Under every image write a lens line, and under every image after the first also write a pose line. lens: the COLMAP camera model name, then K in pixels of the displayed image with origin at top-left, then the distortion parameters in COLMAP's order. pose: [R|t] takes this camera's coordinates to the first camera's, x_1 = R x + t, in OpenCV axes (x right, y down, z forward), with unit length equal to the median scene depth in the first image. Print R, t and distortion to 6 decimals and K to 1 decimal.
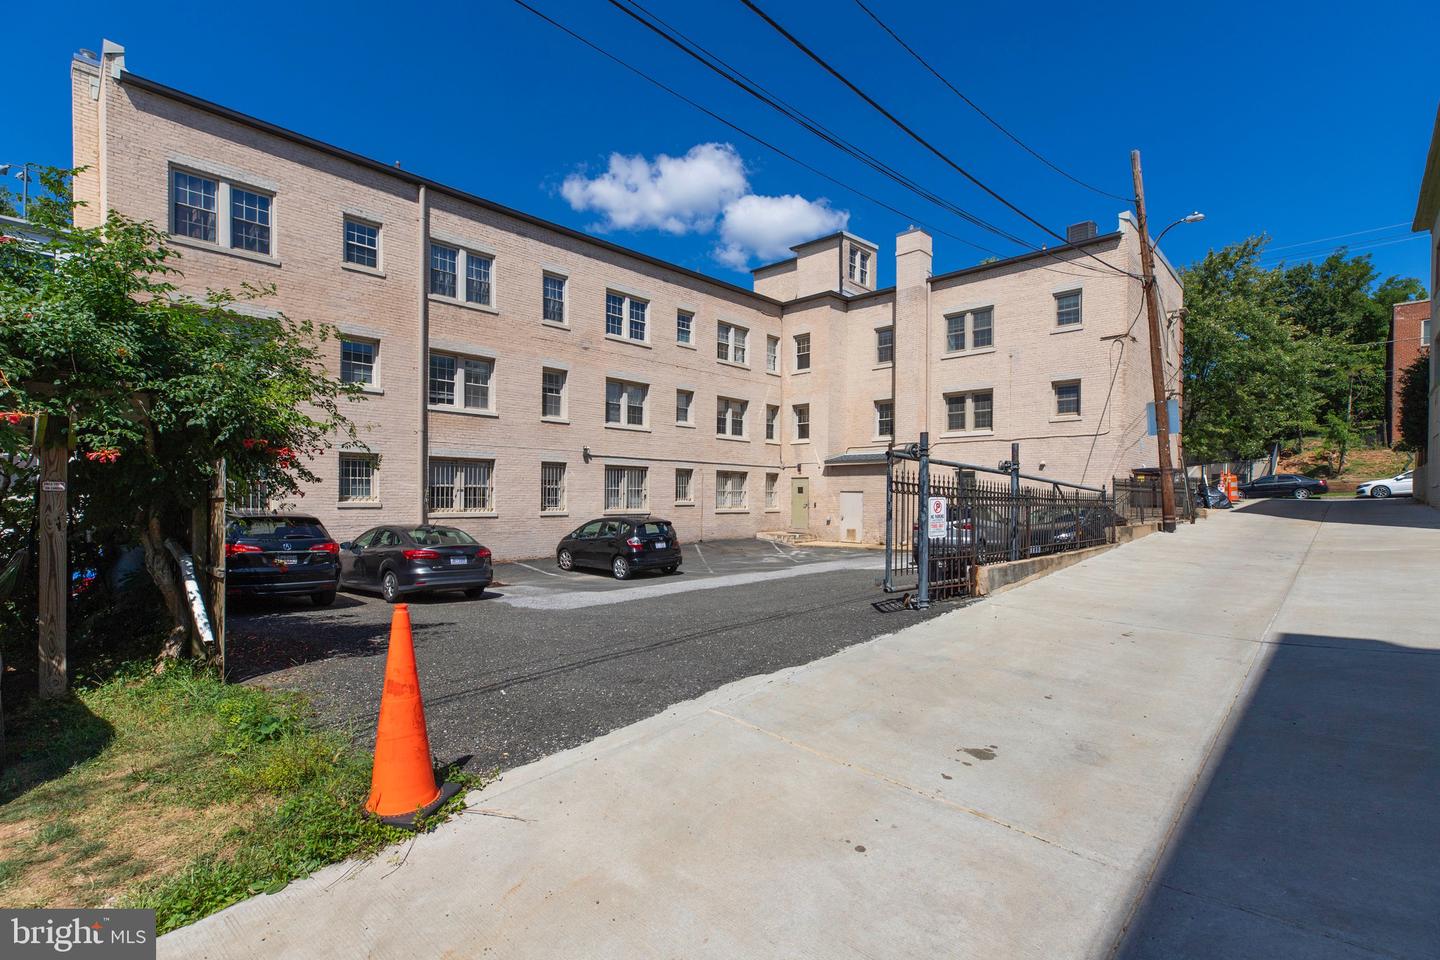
lens RADIAL K [[653.4, 0, 725.1], [0, 653.4, 501.1], [0, 0, 1]] dist [-0.000526, 0.000129]
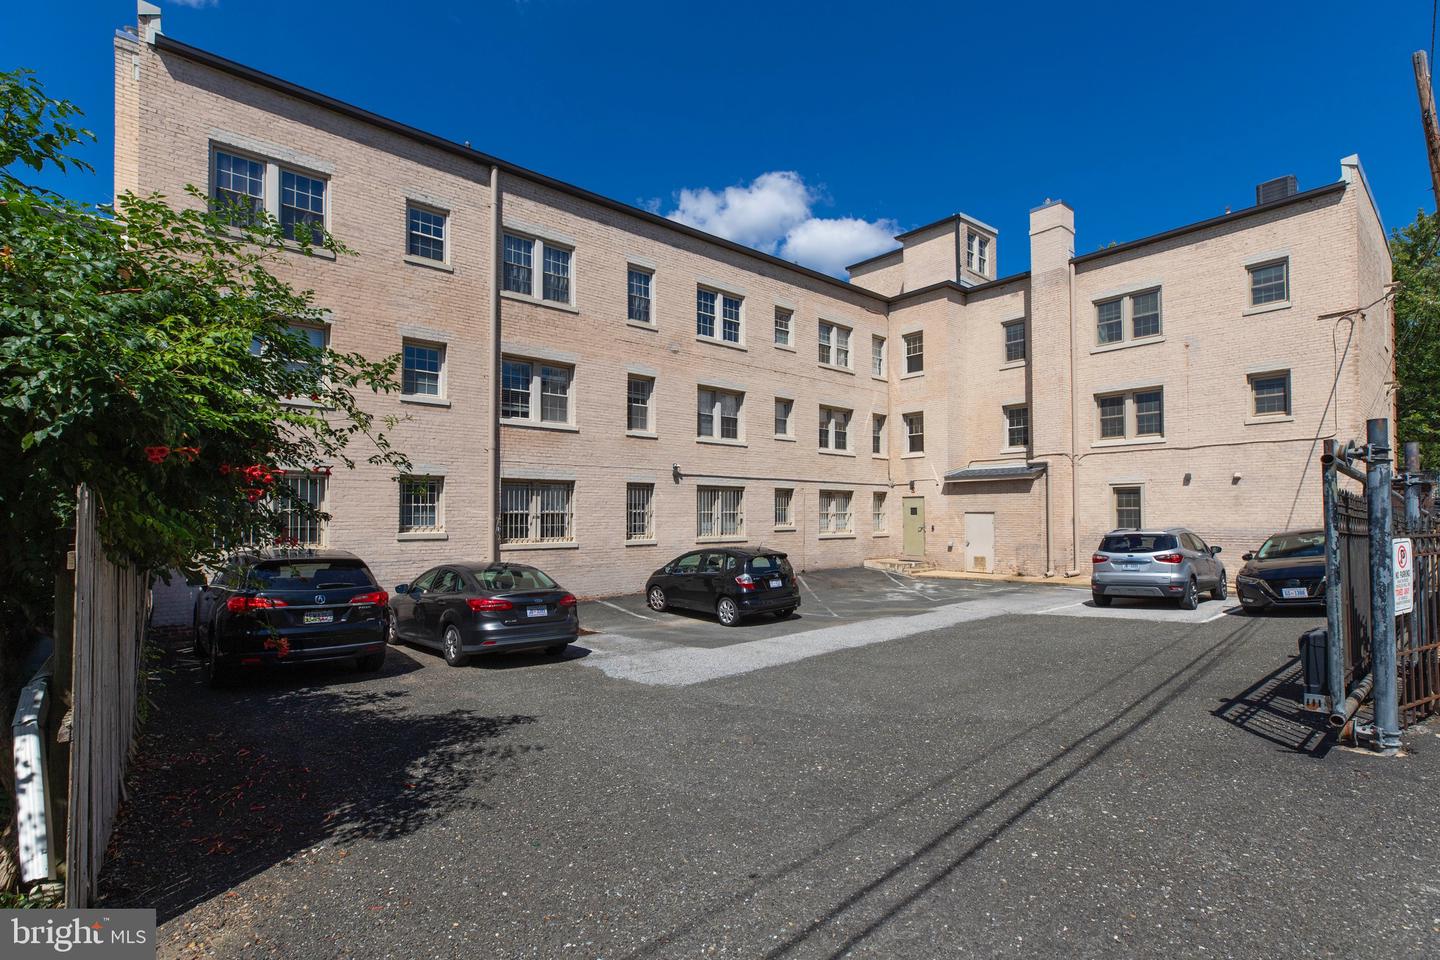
lens RADIAL K [[653.4, 0, 725.1], [0, 653.4, 501.1], [0, 0, 1]] dist [-0.000526, 0.000129]
pose [[0.995224, -0.011042, -0.096995, -0.066262], [0.008314, 0.999560, -0.028488, -0.009823], [0.097267, 0.027545, 0.994877, 0.149719]]
